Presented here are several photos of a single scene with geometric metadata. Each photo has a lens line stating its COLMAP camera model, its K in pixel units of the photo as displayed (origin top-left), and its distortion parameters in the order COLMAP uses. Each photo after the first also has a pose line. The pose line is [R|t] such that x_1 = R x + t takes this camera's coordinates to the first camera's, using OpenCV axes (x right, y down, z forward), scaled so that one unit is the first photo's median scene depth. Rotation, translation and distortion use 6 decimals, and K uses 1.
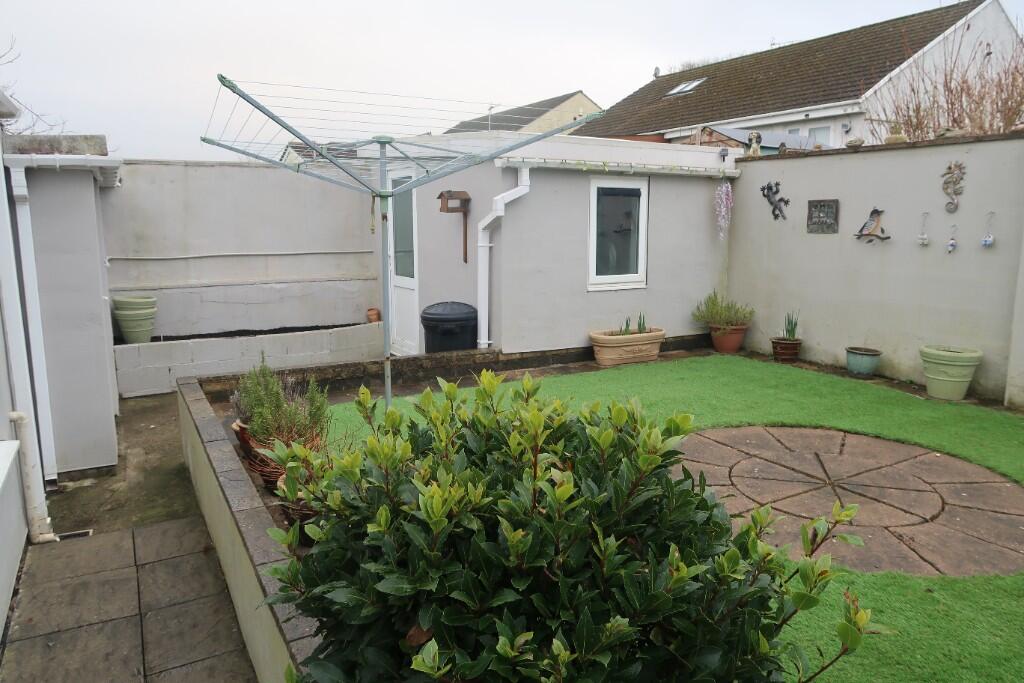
lens RADIAL K [[709.0, 0, 508.7], [0, 709.0, 338.2], [0, 0, 1]] dist [-0.023624, 0.003781]
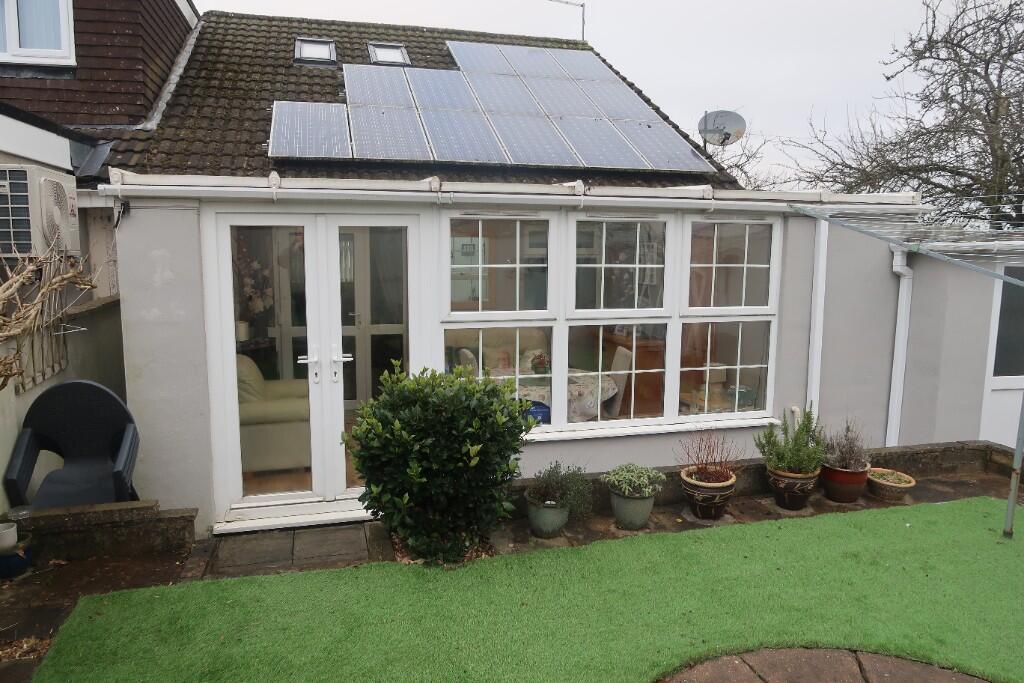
lens RADIAL K [[709.0, 0, 513.0], [0, 709.0, 350.2], [0, 0, 1]] dist [-0.023624, 0.003781]
pose [[-0.244804, 0.146773, -0.958399, 0.577282], [-0.170796, 0.966490, 0.191639, -0.130387], [0.954411, 0.210605, -0.211533, 0.409115]]
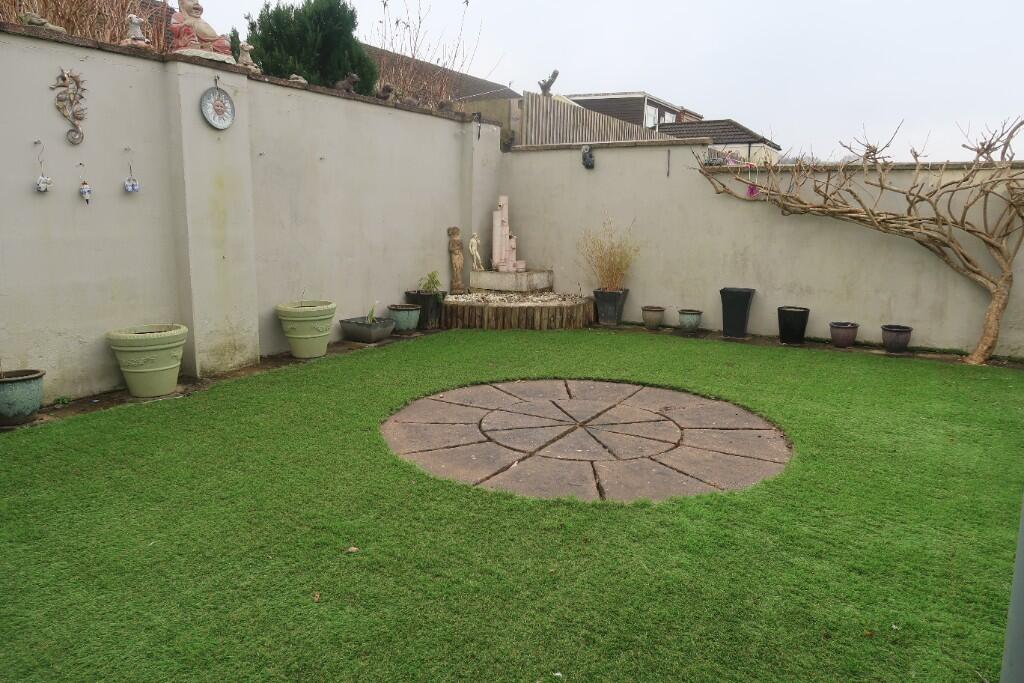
lens RADIAL K [[709.0, 0, 512.3], [0, 709.0, 339.3], [0, 0, 1]] dist [-0.023624, 0.003781]
pose [[-0.498597, -0.153180, 0.853192, -0.179489], [0.130172, 0.959870, 0.248405, -0.093538], [-0.857004, 0.234916, -0.458649, 0.842846]]
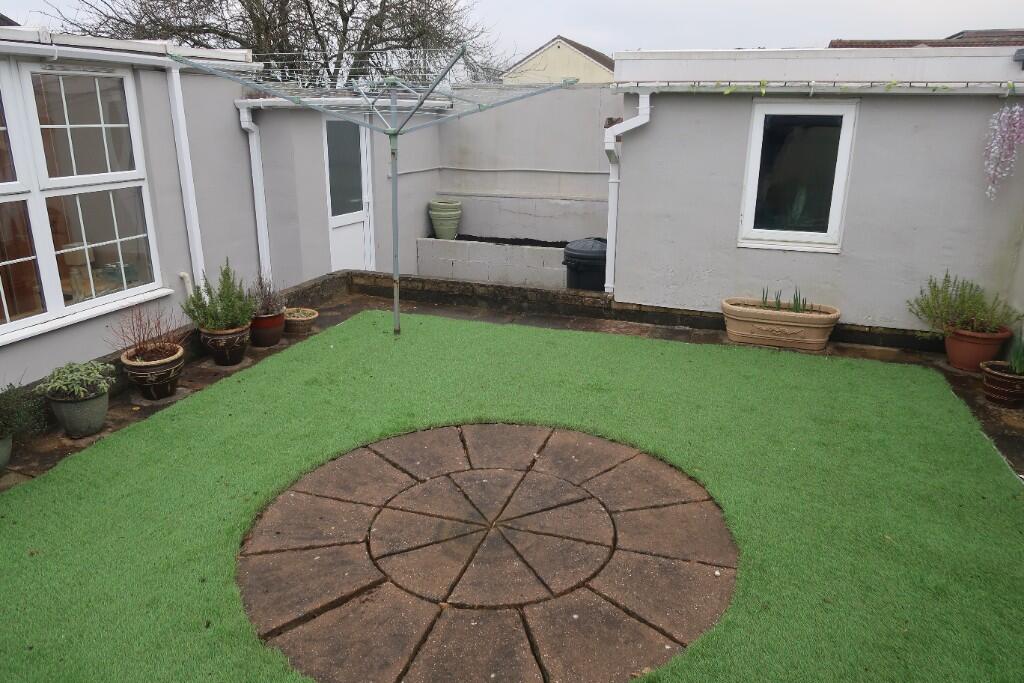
lens RADIAL K [[709.0, 0, 503.9], [0, 709.0, 341.5], [0, 0, 1]] dist [-0.023624, 0.003781]
pose [[0.660102, 0.231823, -0.714509, 0.556099], [-0.128527, 0.972017, 0.196632, -0.088610], [0.740099, -0.037964, 0.671426, 0.266530]]
